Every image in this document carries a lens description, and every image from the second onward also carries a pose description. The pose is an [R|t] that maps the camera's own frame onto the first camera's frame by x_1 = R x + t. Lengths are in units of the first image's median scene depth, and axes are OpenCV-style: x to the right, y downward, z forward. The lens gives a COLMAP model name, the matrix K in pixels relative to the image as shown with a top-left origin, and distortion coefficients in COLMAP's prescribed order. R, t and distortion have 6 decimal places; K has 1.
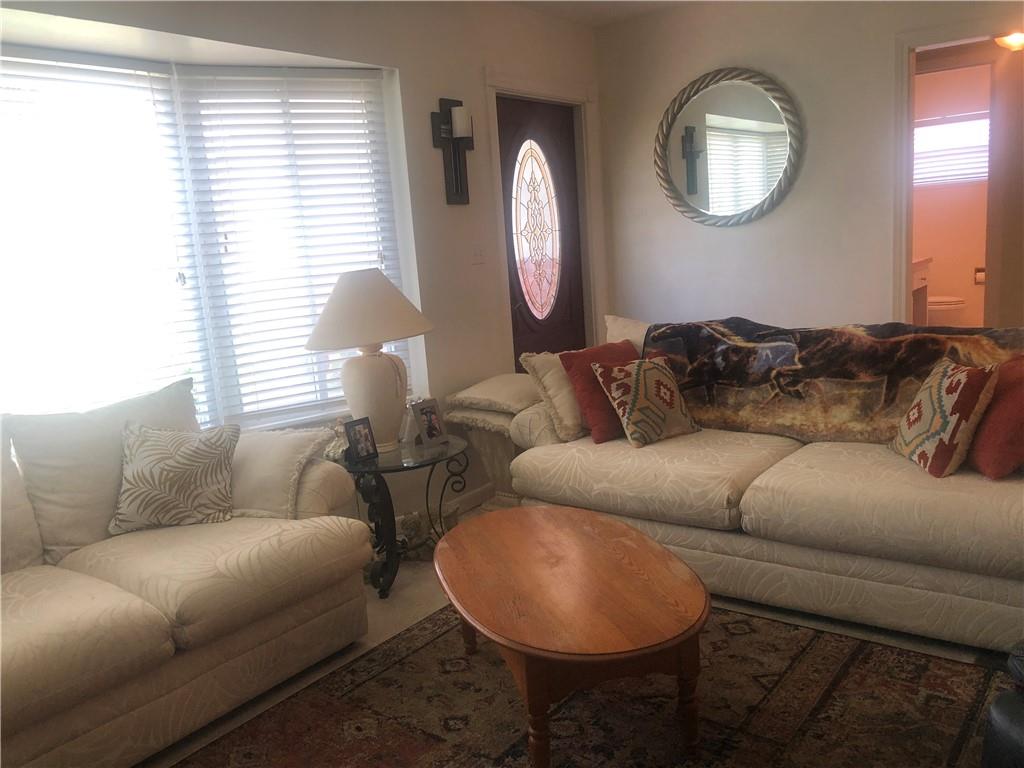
lens RADIAL K [[834.8, 0, 512.0], [0, 834.8, 384.0], [0, 0, 1]] dist [0.009670, -0.004858]
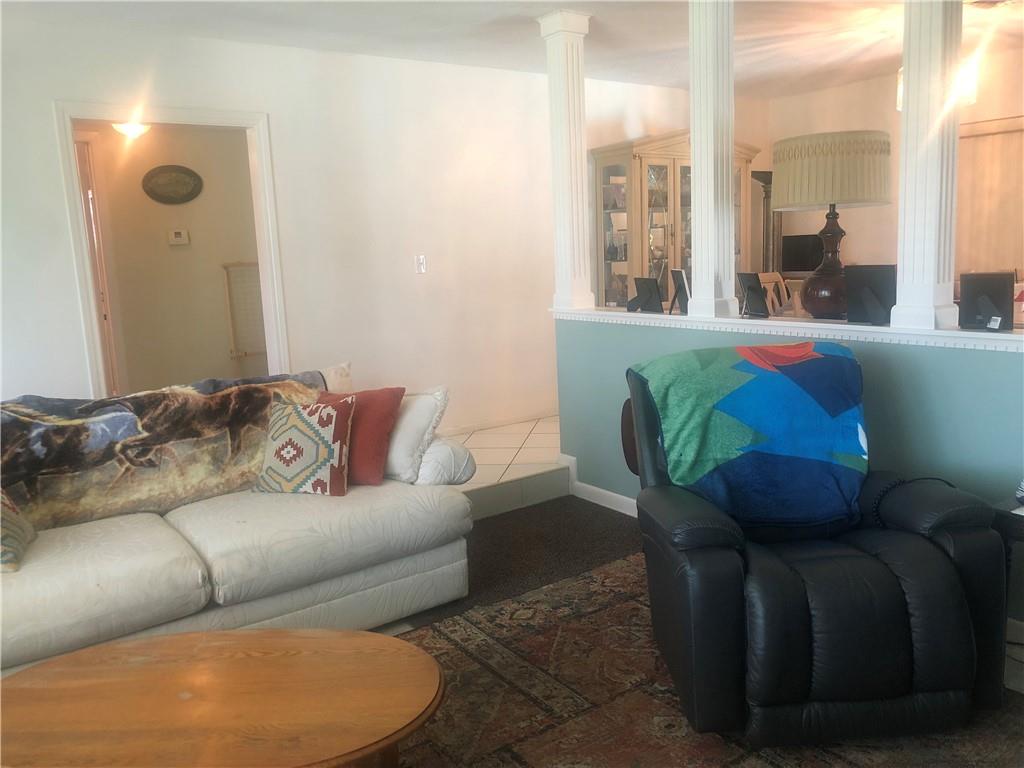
lens RADIAL K [[834.8, 0, 512.0], [0, 834.8, 384.0], [0, 0, 1]] dist [0.009670, -0.004858]
pose [[0.302221, -0.095436, 0.948449, -0.427120], [0.187282, 0.981528, 0.039088, -0.036653], [-0.934659, 0.165814, 0.314511, 0.309125]]
